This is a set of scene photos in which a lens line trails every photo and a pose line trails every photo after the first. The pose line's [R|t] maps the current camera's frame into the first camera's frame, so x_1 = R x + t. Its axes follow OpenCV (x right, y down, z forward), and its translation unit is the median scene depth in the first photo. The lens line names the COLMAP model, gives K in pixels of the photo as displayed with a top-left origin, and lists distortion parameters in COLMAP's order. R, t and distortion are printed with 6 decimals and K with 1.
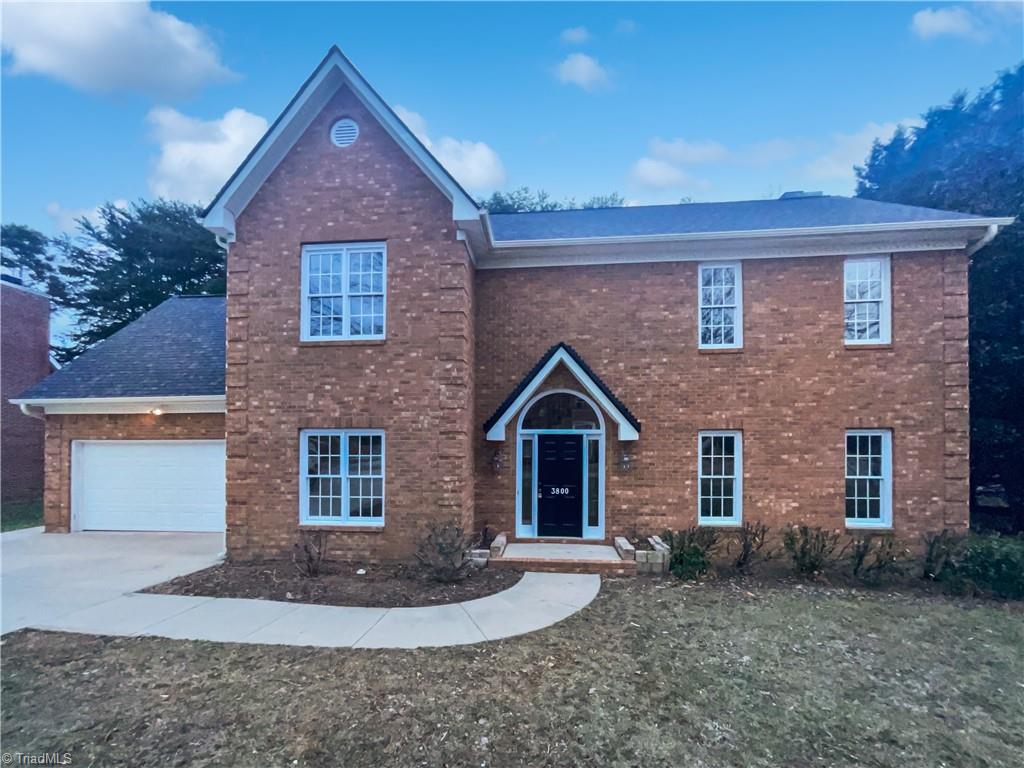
lens RADIAL K [[422.9, 0, 512.6], [0, 422.9, 384.3], [0, 0, 1]] dist [-0.001759, 0.000322]
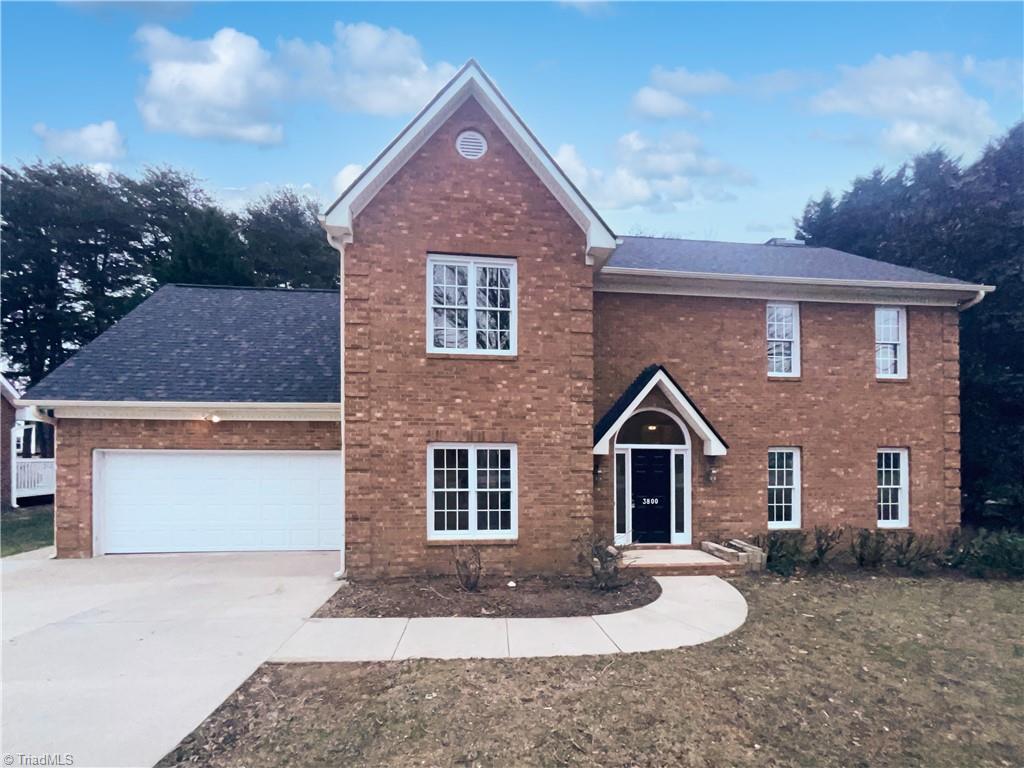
lens RADIAL K [[422.7, 0, 512.1], [0, 422.7, 391.9], [0, 0, 1]] dist [-0.001242, 0.000159]
pose [[0.981260, 0.034441, 0.189587, -0.488053], [-0.034921, 0.999390, -0.000808, -0.016343], [-0.189499, -0.005828, 0.981864, 0.001281]]
